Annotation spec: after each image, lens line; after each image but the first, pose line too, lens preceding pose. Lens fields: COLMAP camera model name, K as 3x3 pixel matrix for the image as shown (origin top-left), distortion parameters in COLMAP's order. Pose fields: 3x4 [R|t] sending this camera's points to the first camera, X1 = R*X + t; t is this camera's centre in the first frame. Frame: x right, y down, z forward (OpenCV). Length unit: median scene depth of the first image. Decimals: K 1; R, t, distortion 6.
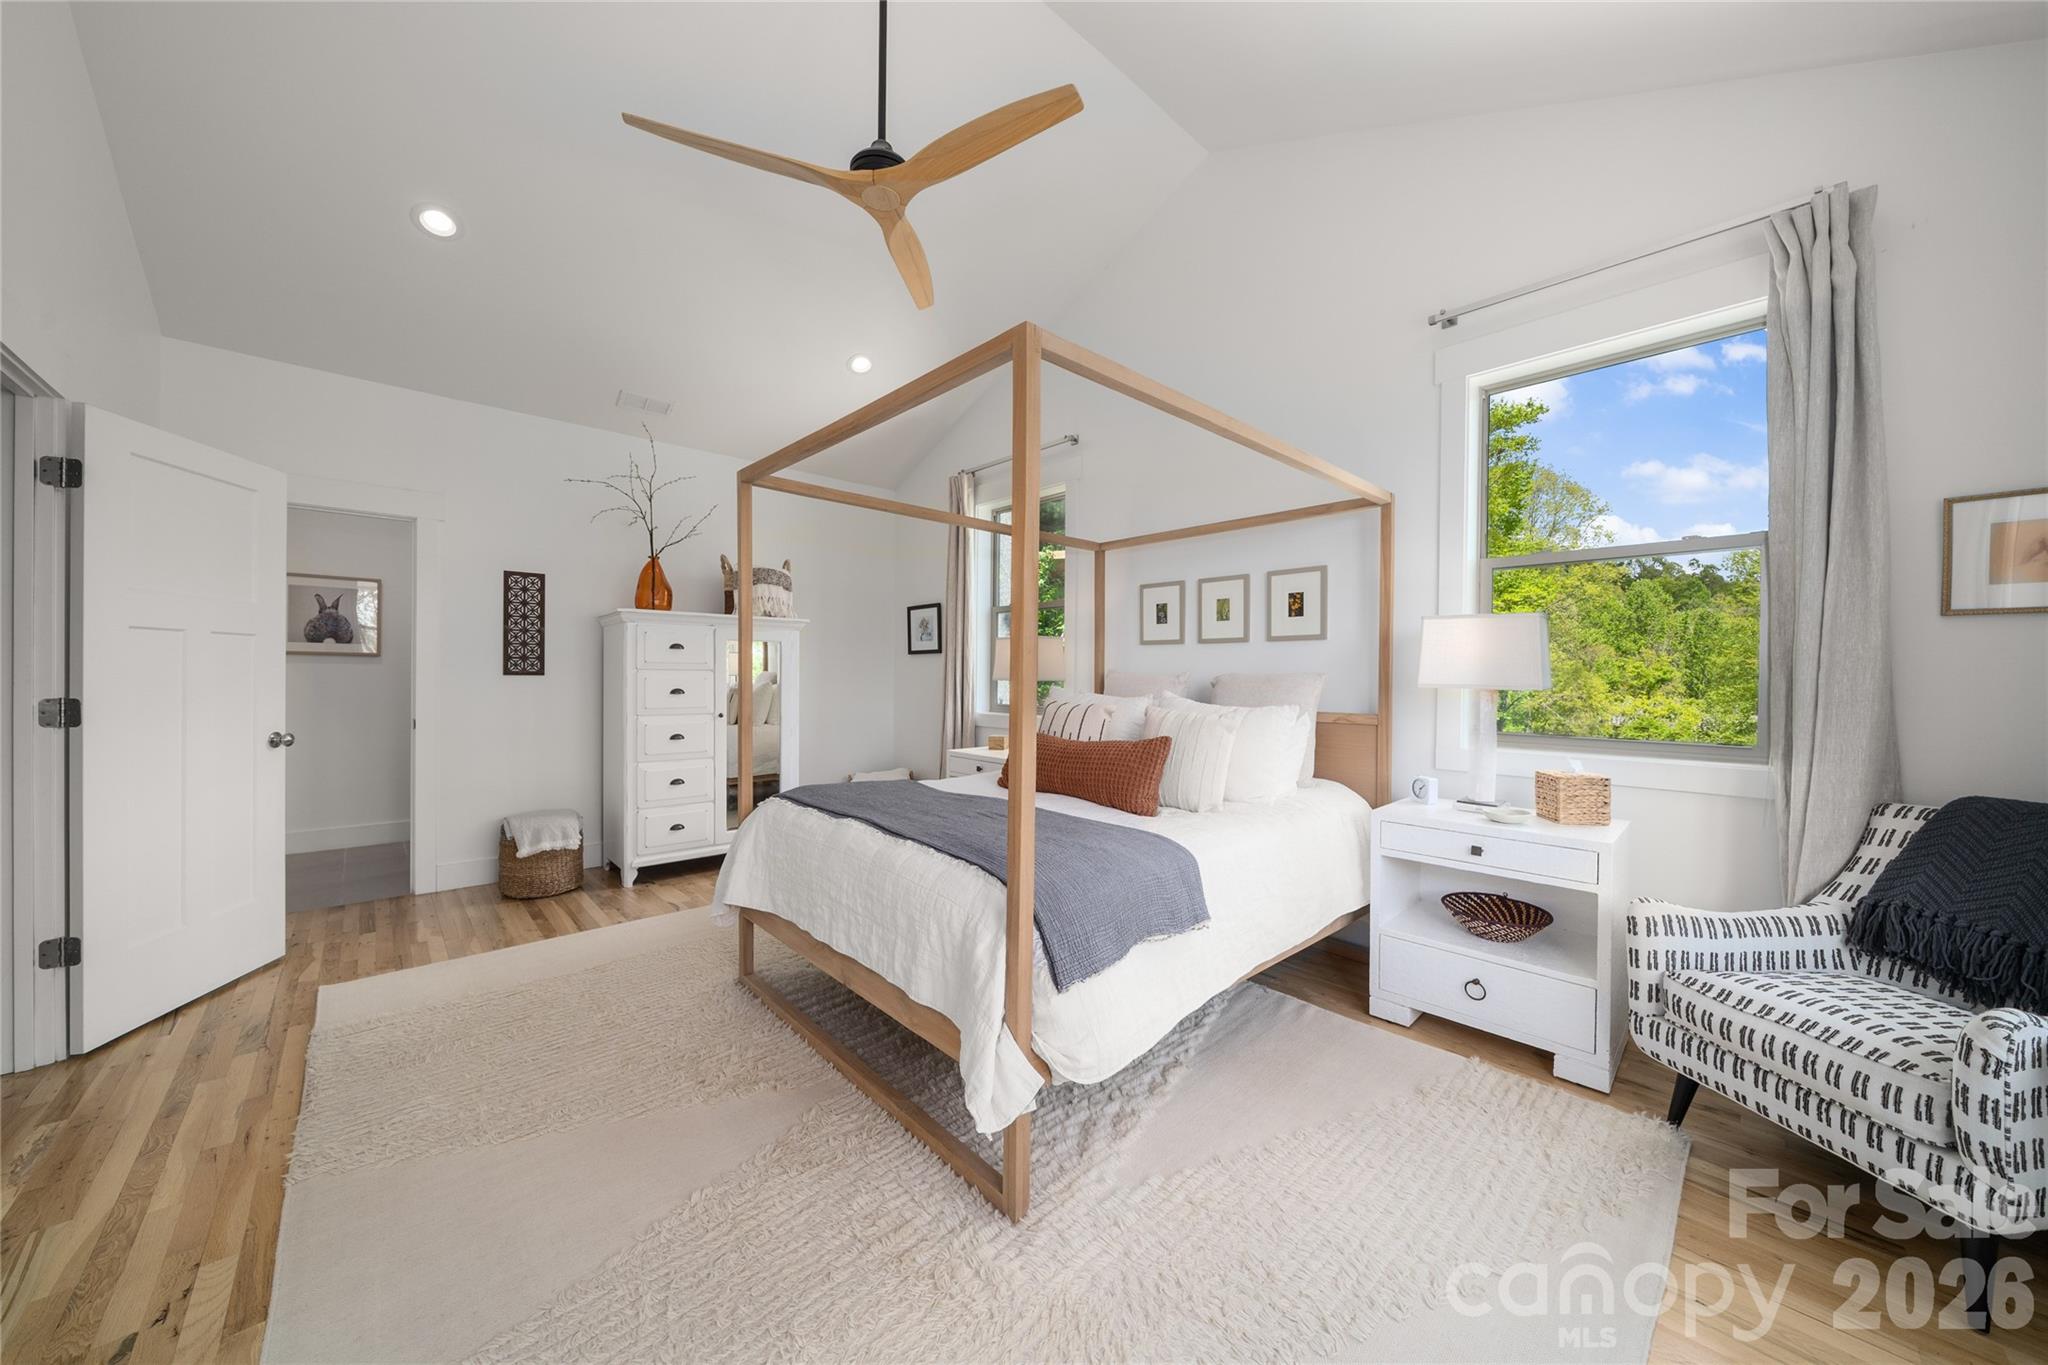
lens RADIAL K [[706.7, 0, 1016.4], [0, 706.7, 675.8], [0, 0, 1]] dist [-0.006185, -0.000533]
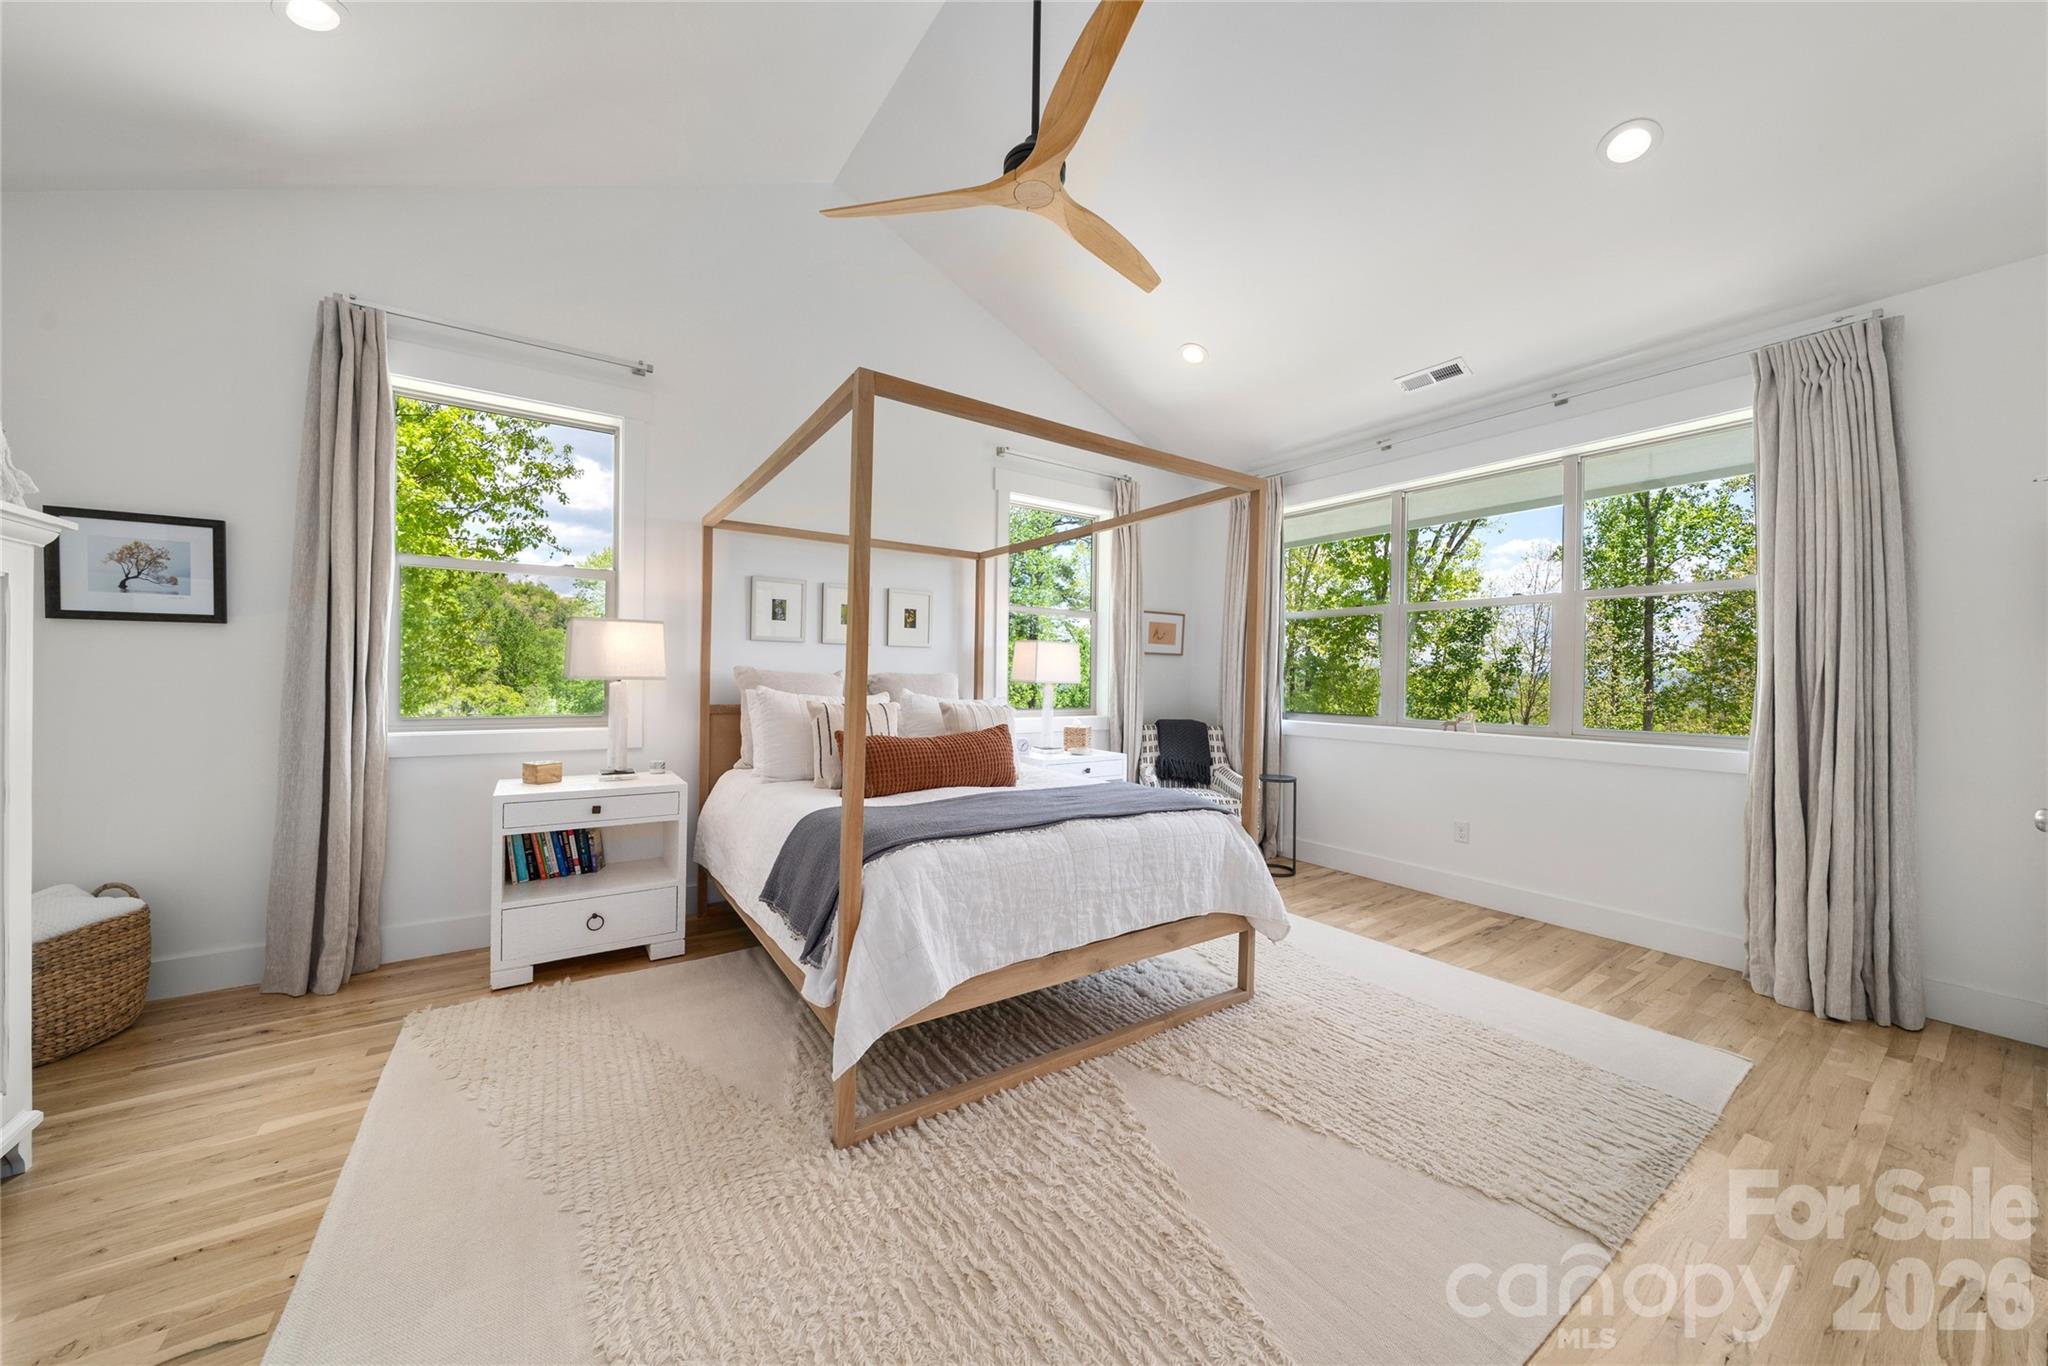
lens RADIAL K [[706.7, 0, 1012.6], [0, 706.7, 677.1], [0, 0, 1]] dist [-0.006185, -0.000533]
pose [[0.158230, -0.006333, 0.987382, -0.710807], [-0.012089, 0.999892, 0.008351, -0.006194], [-0.987328, -0.013258, 0.158136, 0.523268]]
